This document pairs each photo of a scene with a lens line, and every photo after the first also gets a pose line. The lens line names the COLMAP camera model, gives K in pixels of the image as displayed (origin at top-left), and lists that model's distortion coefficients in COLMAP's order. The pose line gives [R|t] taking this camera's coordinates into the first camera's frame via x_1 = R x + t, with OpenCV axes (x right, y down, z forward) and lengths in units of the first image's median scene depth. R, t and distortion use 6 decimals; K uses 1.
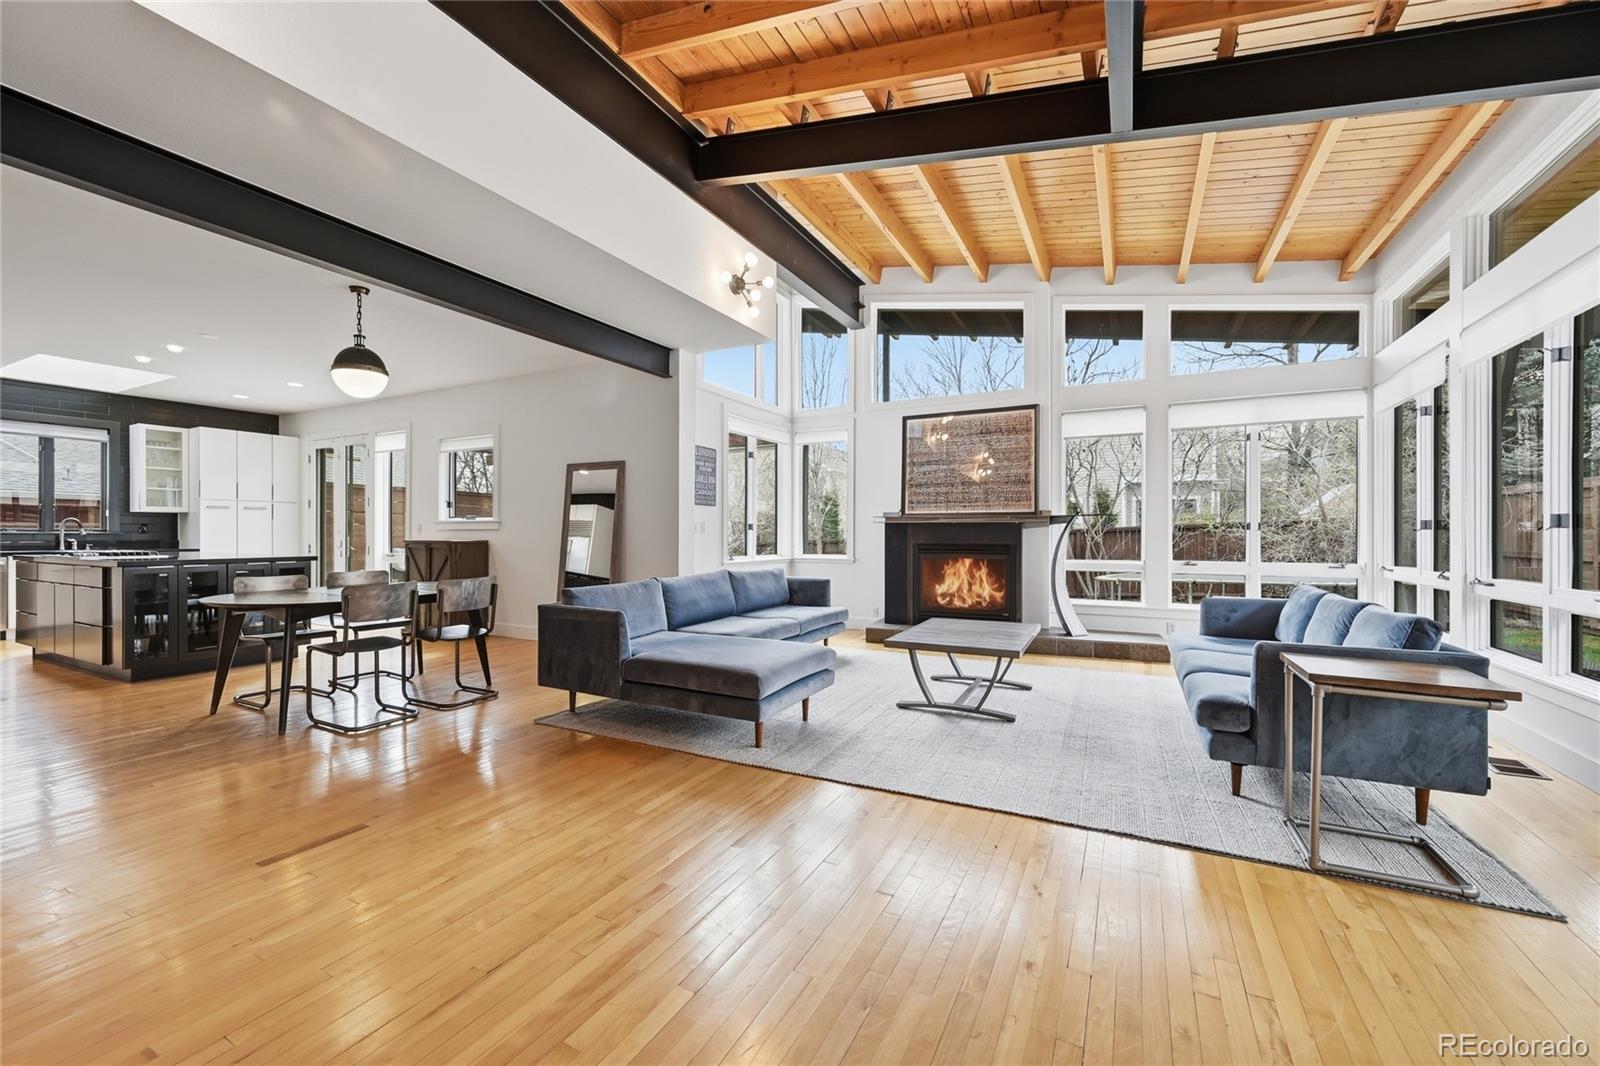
lens RADIAL K [[635.4, 0, 796.6], [0, 635.4, 535.6], [0, 0, 1]] dist [-0.001661, 0.000067]
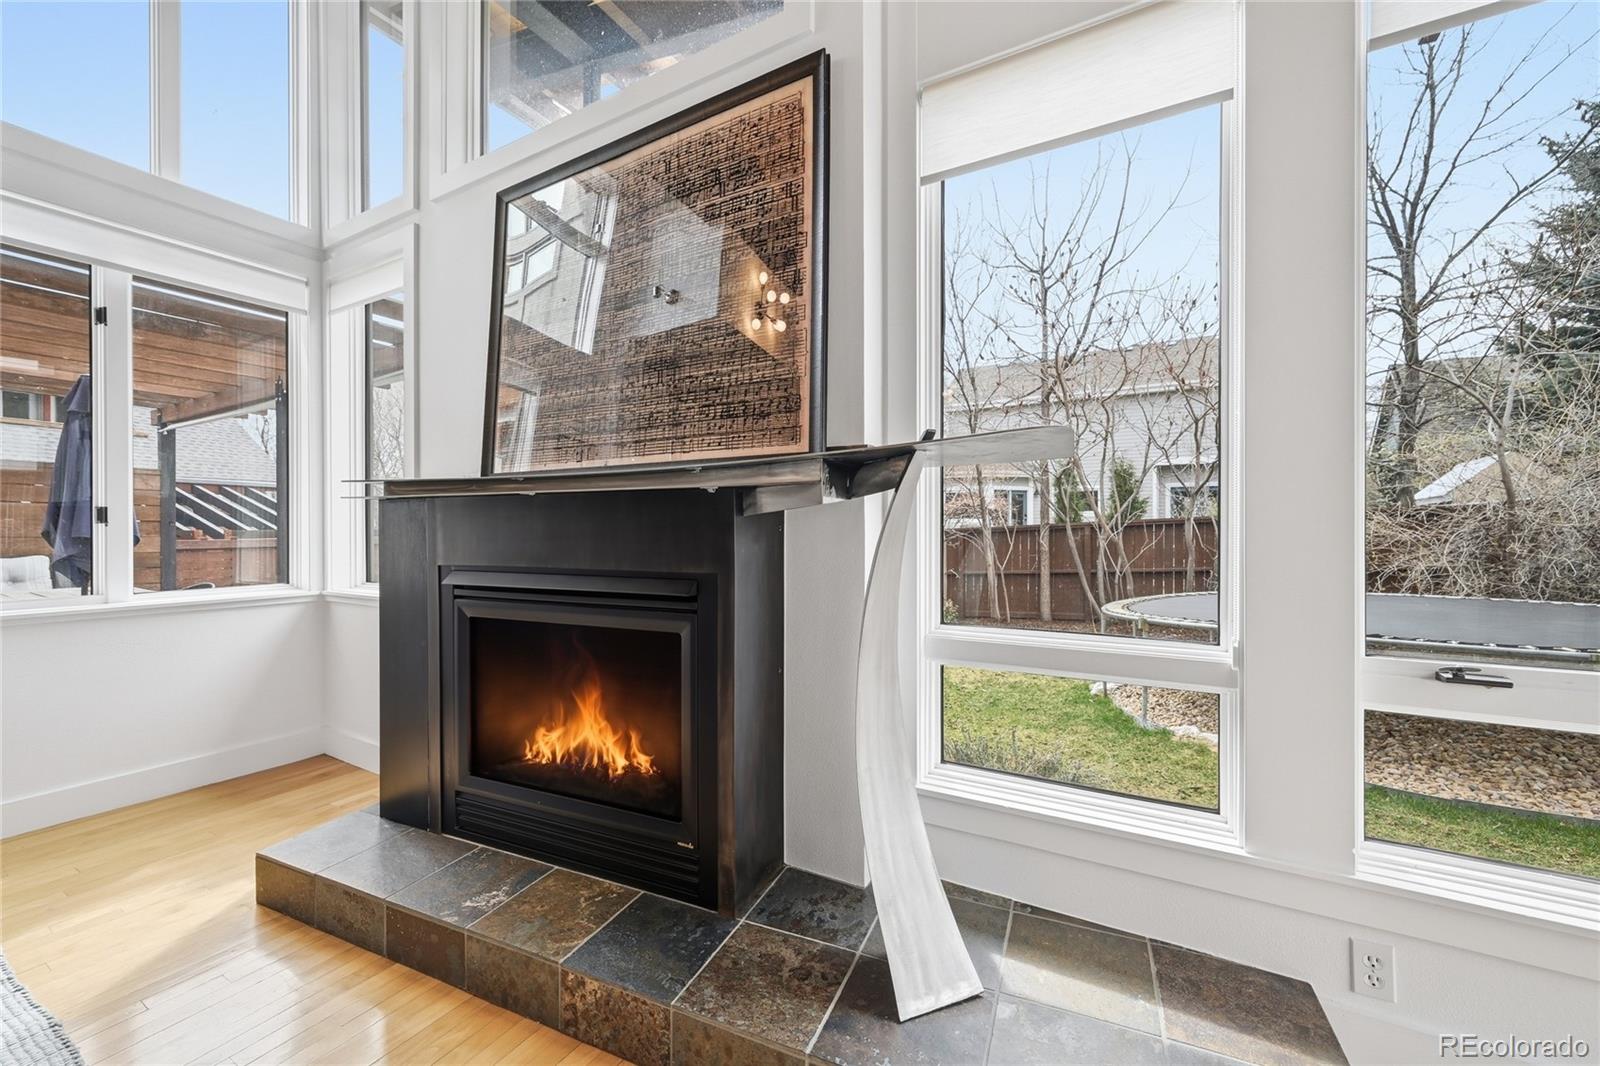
lens RADIAL K [[635.4, 0, 798.0], [0, 635.4, 527.9], [0, 0, 1]] dist [-0.001661, 0.000067]
pose [[0.999315, -0.001447, -0.036977, 0.368087], [0.001328, 0.999994, -0.003233, -0.004393], [0.036981, 0.003181, 0.999311, 0.709490]]
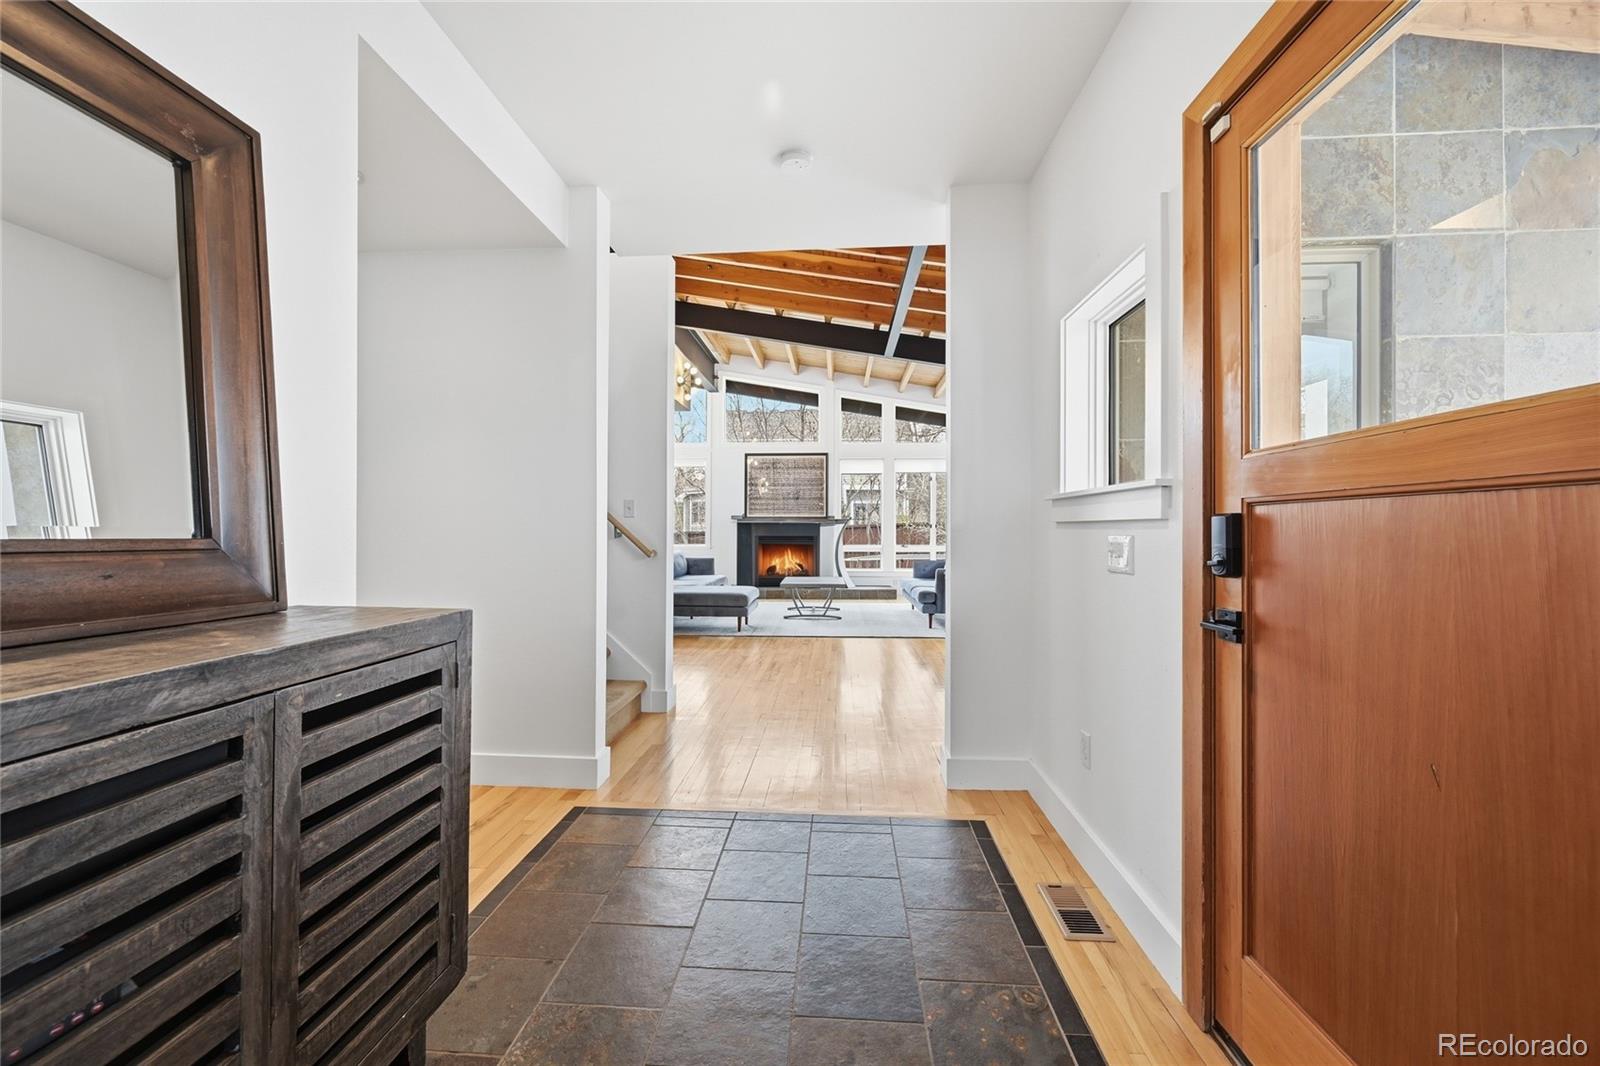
lens RADIAL K [[635.4, 0, 799.2], [0, 635.4, 535.5], [0, 0, 1]] dist [-0.001661, 0.000067]
pose [[0.911172, -0.000671, 0.412025, -0.373717], [-0.002834, 0.999965, 0.007896, -0.000778], [-0.412016, -0.008362, 0.911138, -0.494089]]
